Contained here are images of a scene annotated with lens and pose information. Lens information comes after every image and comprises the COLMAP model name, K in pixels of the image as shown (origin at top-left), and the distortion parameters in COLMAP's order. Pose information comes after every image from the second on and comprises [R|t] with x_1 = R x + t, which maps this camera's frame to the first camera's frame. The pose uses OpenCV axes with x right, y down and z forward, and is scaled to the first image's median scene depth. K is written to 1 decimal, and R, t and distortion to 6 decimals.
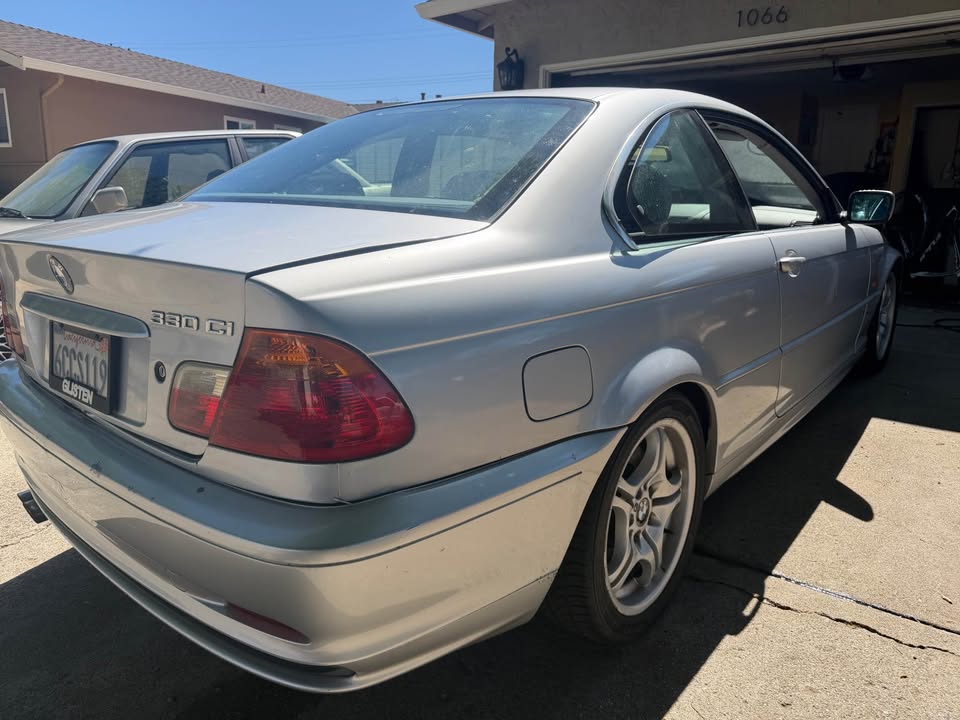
lens RADIAL K [[683.6, 0, 481.6], [0, 683.6, 357.4], [0, 0, 1]] dist [0.012257, -0.022323]
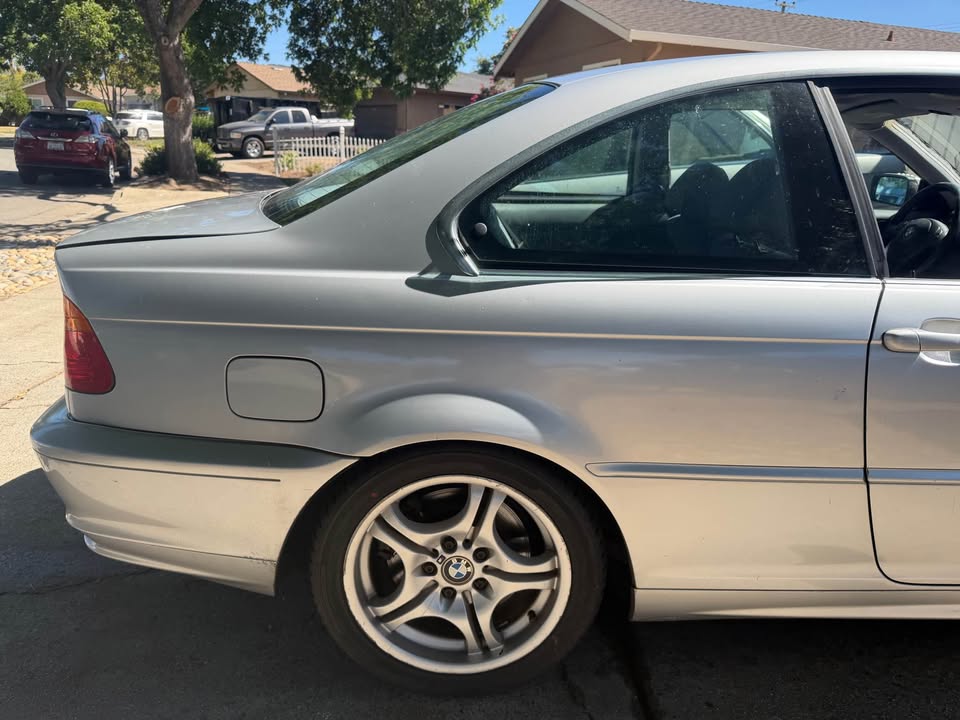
lens RADIAL K [[683.6, 0, 487.4], [0, 683.6, 358.4], [0, 0, 1]] dist [0.012257, -0.022323]
pose [[0.650467, 0.246179, -0.718532, 0.199220], [-0.201287, 0.968064, 0.149453, -0.042636], [0.732377, 0.047417, 0.679246, 0.101133]]
